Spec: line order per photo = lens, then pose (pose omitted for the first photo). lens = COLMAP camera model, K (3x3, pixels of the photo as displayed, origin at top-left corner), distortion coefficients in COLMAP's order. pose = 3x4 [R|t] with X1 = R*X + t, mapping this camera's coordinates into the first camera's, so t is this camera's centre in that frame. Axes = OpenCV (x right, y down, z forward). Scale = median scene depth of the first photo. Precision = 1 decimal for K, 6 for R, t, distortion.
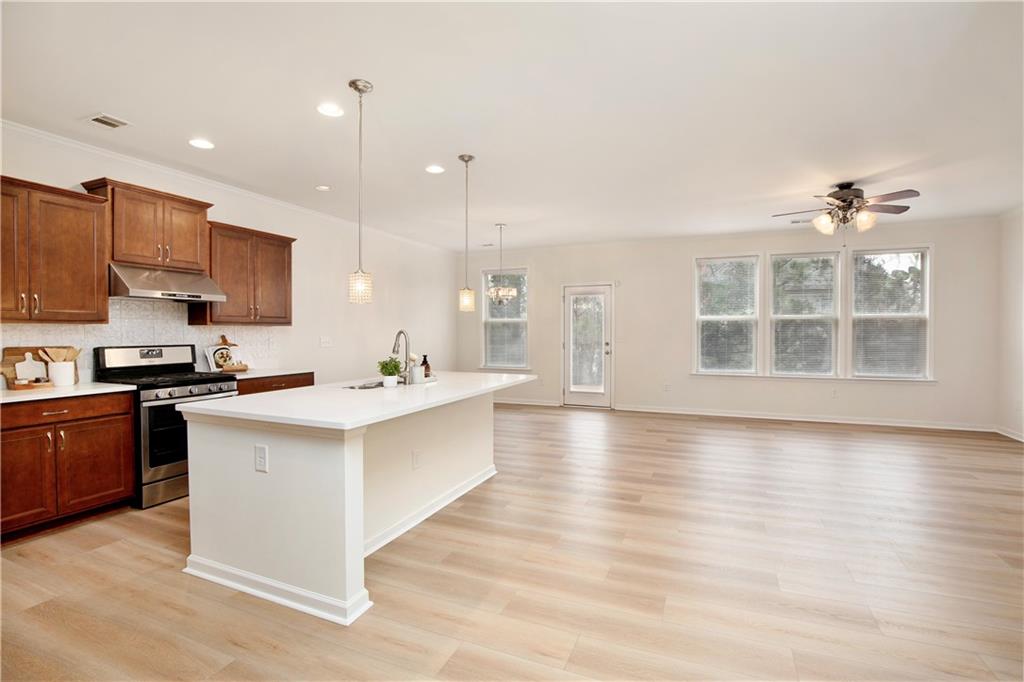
lens RADIAL K [[477.9, 0, 517.6], [0, 477.9, 335.6], [0, 0, 1]] dist [-0.021675, 0.003326]
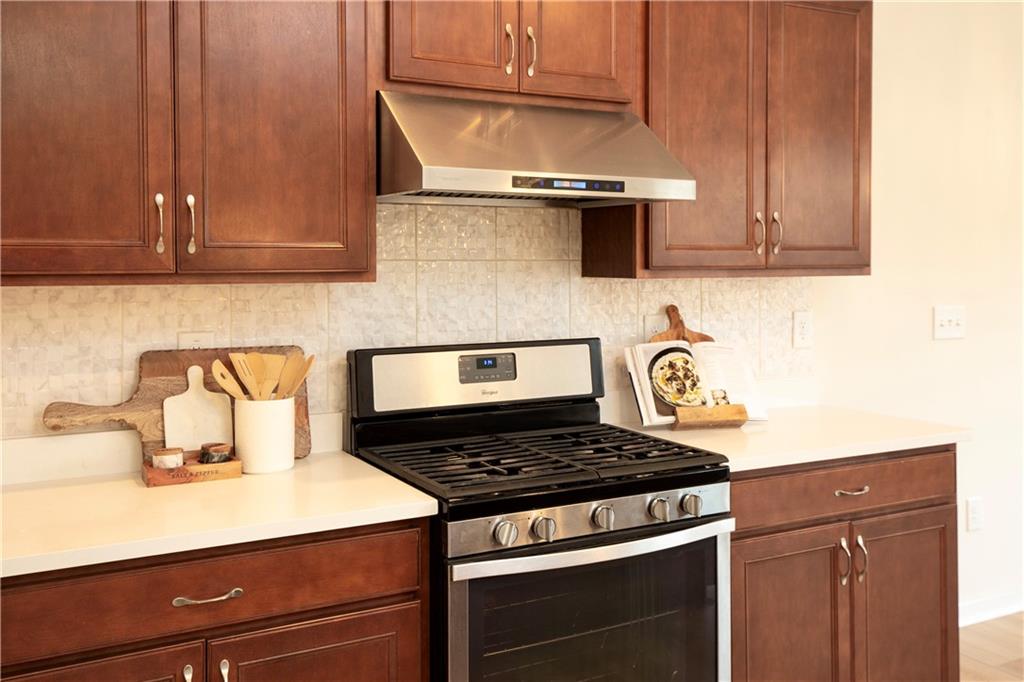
lens RADIAL K [[945.2, 0, 515.6], [0, 945.2, 268.9], [0, 0, 1]] dist [0.027684, 0.000000]
pose [[0.789148, 0.006557, -0.614168, -0.363001], [-0.005613, 0.999978, 0.003463, -0.032578], [0.614178, 0.000715, 0.789167, 0.499341]]
